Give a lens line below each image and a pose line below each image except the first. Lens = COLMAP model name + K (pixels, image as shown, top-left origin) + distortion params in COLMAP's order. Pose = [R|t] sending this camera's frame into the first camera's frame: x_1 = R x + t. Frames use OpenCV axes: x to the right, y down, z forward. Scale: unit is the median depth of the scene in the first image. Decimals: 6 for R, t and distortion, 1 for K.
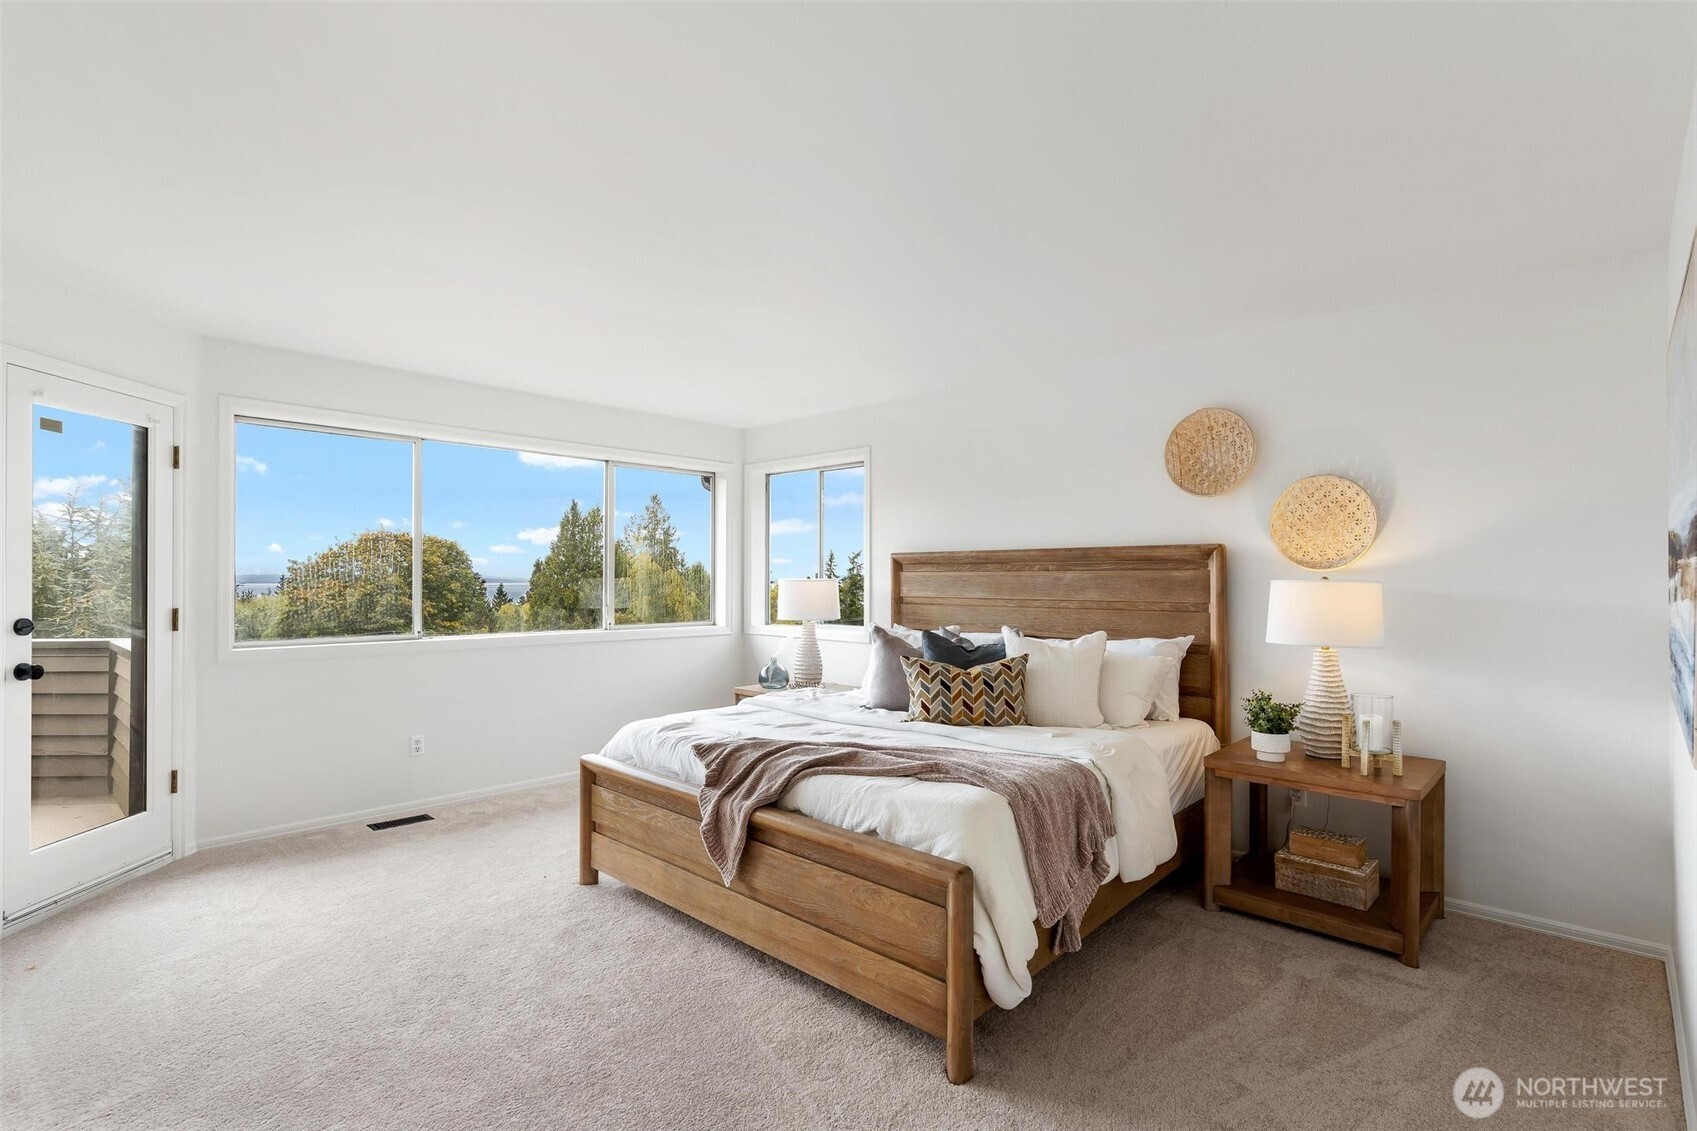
lens RADIAL K [[812.4, 0, 845.0], [0, 812.4, 570.4], [0, 0, 1]] dist [-0.001685, -0.000062]
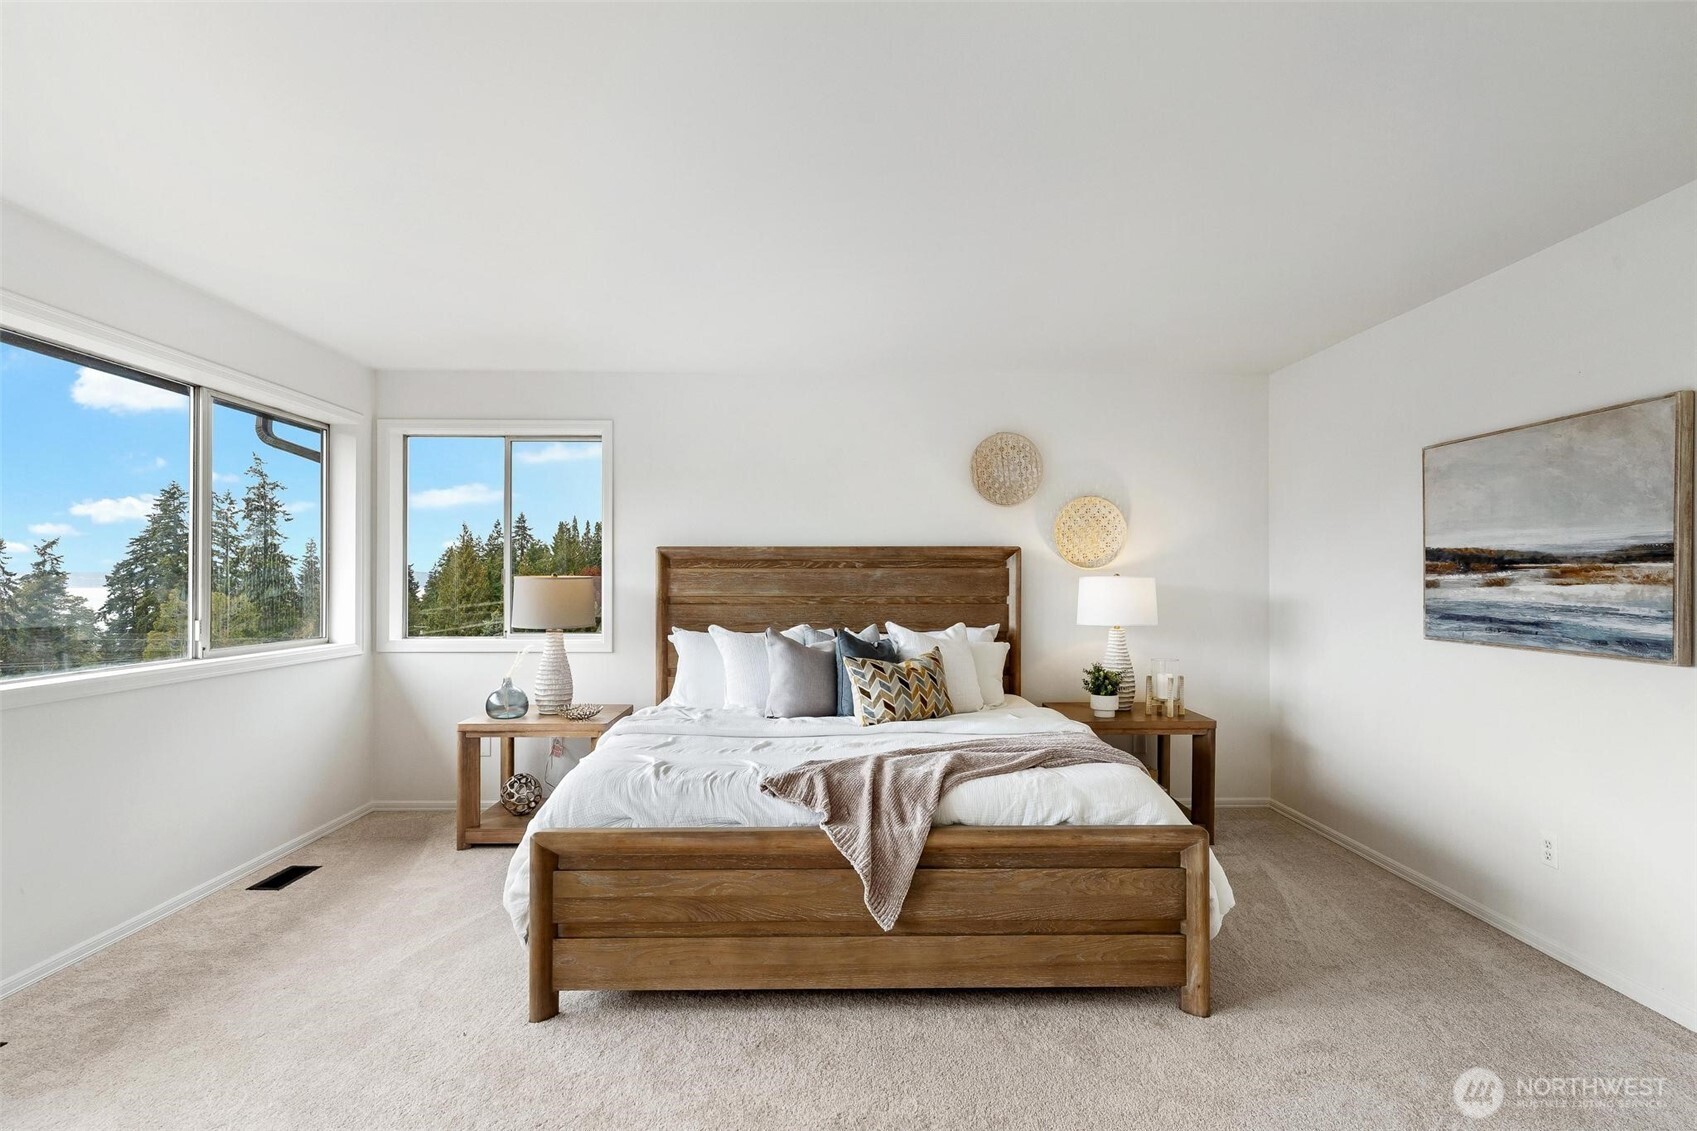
lens RADIAL K [[841.0, 0, 843.6], [0, 841.0, 573.9], [0, 0, 1]] dist [0.003780, 0.000381]
pose [[0.709260, 0.002334, 0.704943, -0.592338], [-0.006582, 0.999973, 0.003311, 0.005300], [-0.704917, -0.006988, 0.709256, 0.292711]]
